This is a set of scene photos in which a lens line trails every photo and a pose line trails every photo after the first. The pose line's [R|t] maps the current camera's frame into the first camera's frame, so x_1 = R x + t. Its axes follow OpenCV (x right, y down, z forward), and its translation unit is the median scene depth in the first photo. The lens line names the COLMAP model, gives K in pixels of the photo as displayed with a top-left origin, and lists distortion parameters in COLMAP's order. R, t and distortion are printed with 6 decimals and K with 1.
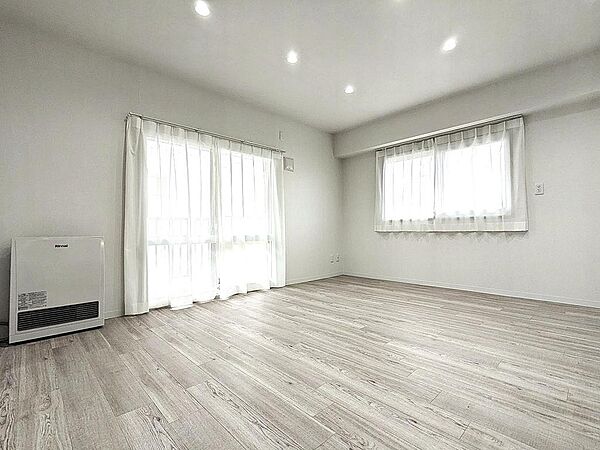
lens RADIAL K [[284.5, 0, 299.6], [0, 284.5, 223.1], [0, 0, 1]] dist [-0.006453, 0.005614]
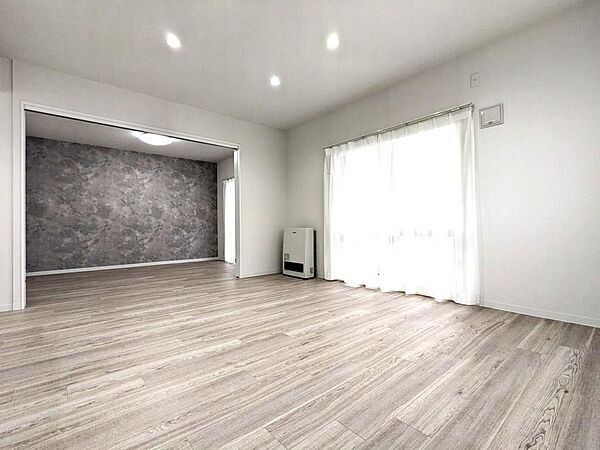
lens RADIAL K [[284.5, 0, 300.2], [0, 284.5, 224.2], [0, 0, 1]] dist [-0.006453, 0.005614]
pose [[-0.052083, 0.000040, -0.998643, 1.221644], [0.037842, 0.999282, -0.001933, 0.029939], [0.997926, -0.037891, -0.052047, 1.218580]]
